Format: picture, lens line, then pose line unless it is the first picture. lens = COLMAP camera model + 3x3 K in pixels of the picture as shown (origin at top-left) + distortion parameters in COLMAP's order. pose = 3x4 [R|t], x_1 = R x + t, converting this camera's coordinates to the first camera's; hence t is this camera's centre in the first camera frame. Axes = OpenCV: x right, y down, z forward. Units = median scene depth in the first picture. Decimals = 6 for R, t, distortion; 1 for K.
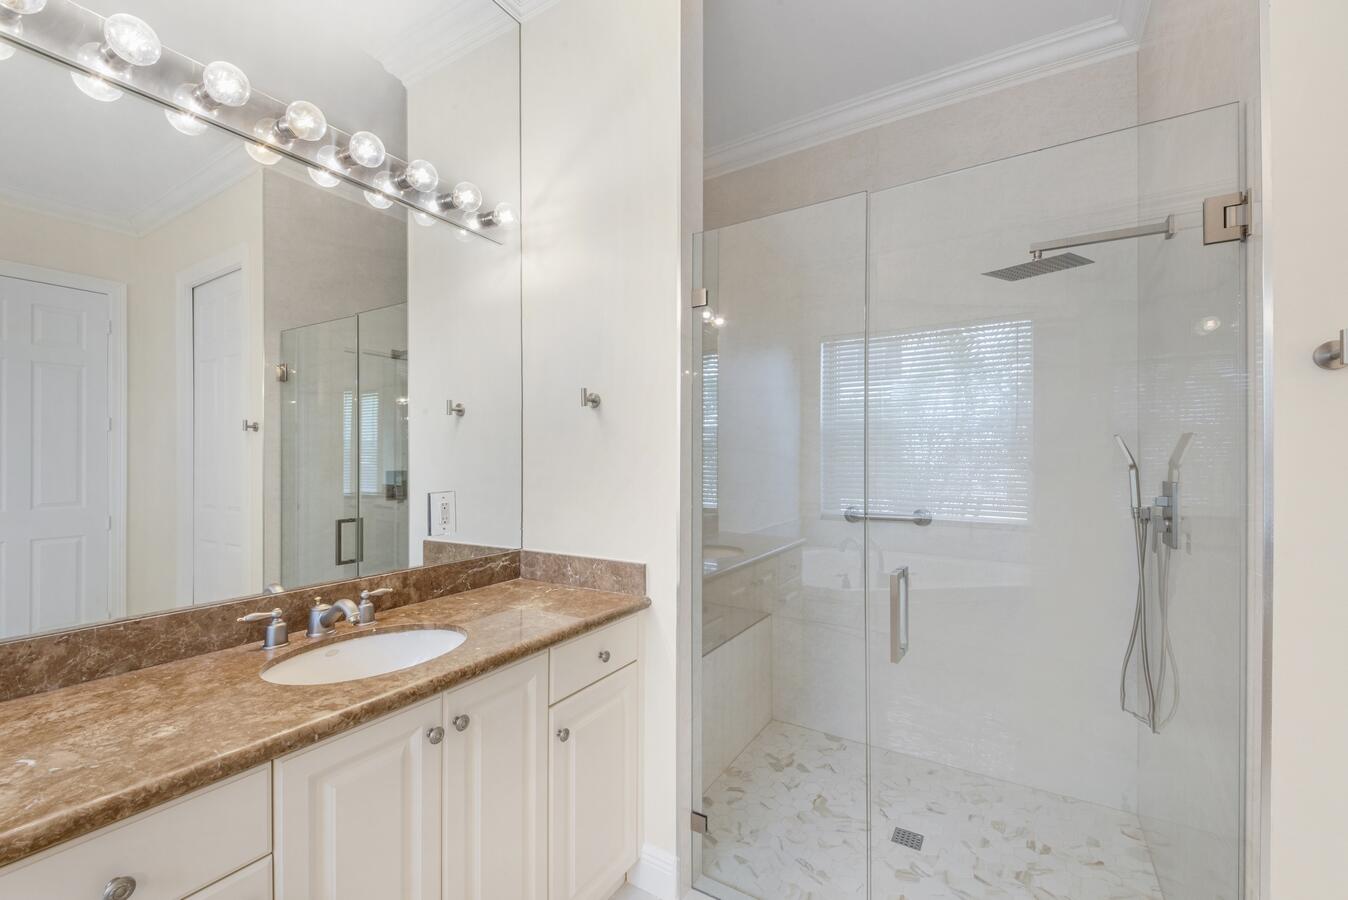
lens RADIAL K [[556.6, 0, 677.6], [0, 556.6, 456.3], [0, 0, 1]] dist [0.025687, -0.023377]
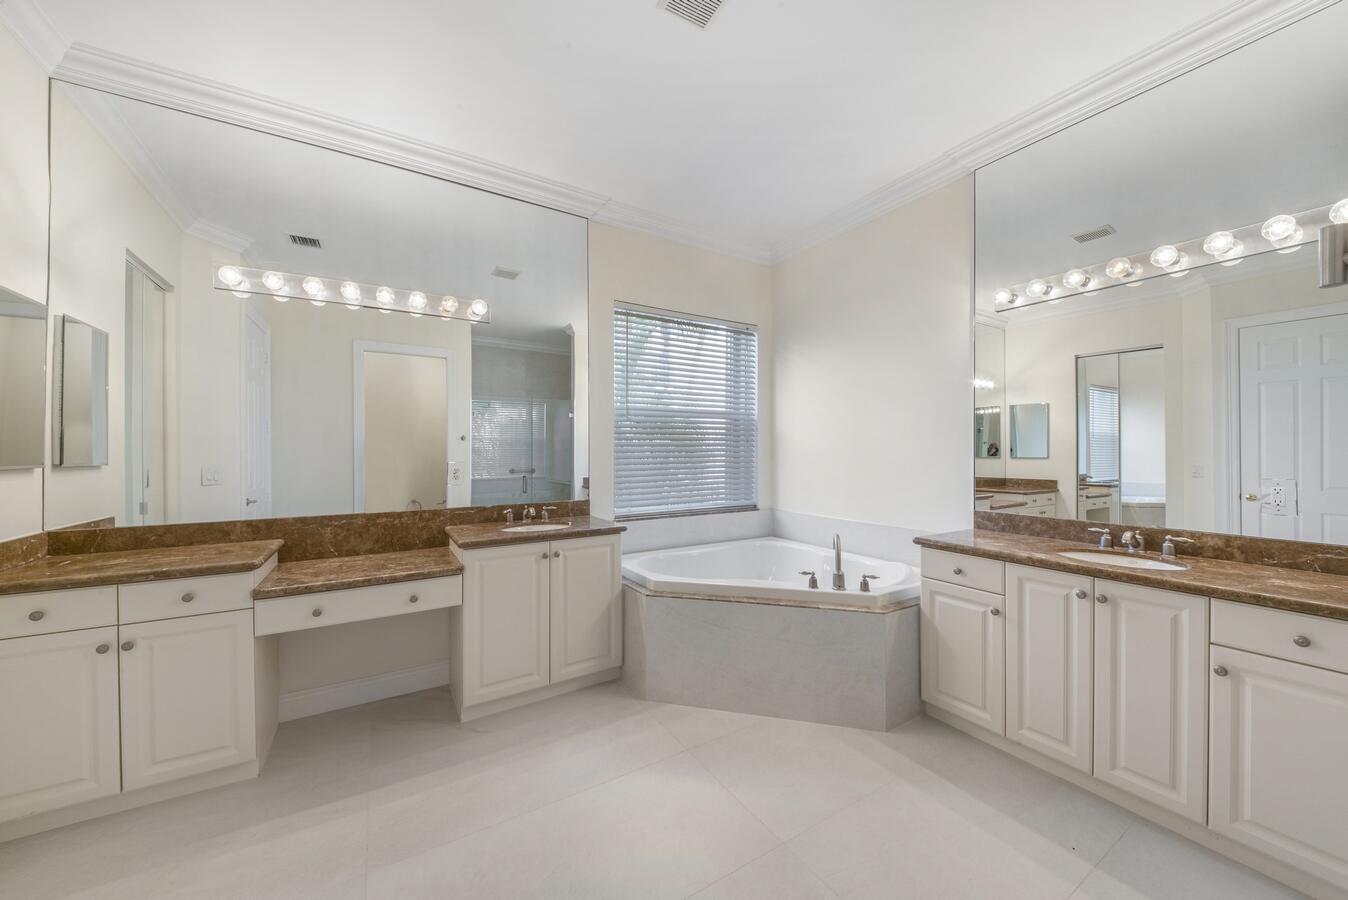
lens RADIAL K [[477.0, 0, 674.2], [0, 477.0, 450.7], [0, 0, 1]] dist [0.017168, -0.009677]
pose [[-0.464253, 0.003328, -0.885696, 1.333359], [0.005335, 0.999985, 0.000962, -0.006521], [0.885687, -0.004278, -0.464264, 0.415757]]
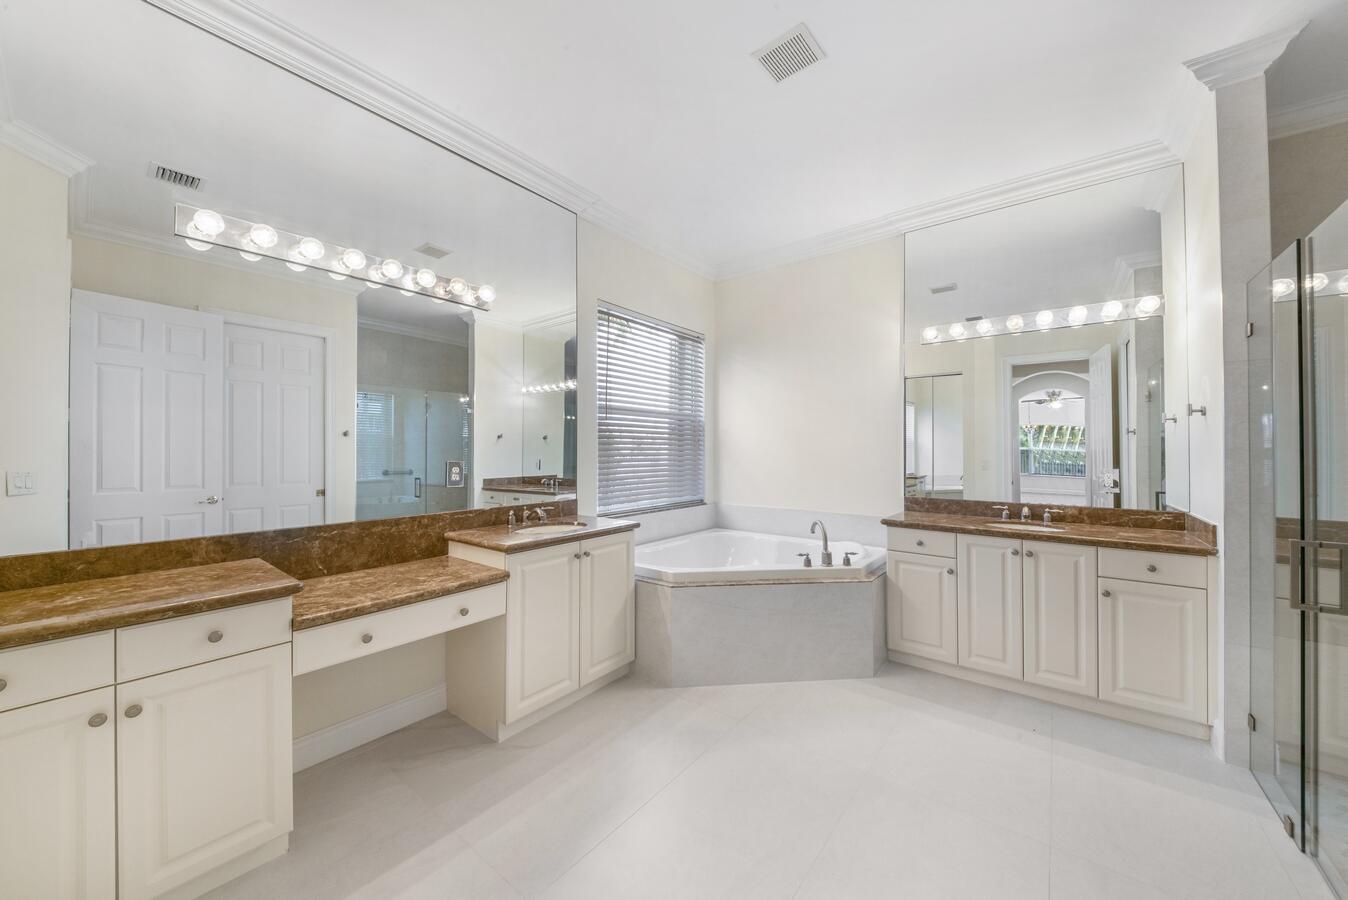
lens RADIAL K [[477.7, 0, 671.9], [0, 477.7, 442.8], [0, 0, 1]] dist [0.017620, -0.008755]
pose [[-0.132334, -0.011683, -0.991136, 1.675602], [0.000728, 0.999929, -0.011884, -0.007855], [0.991205, -0.002294, -0.132316, -0.274381]]
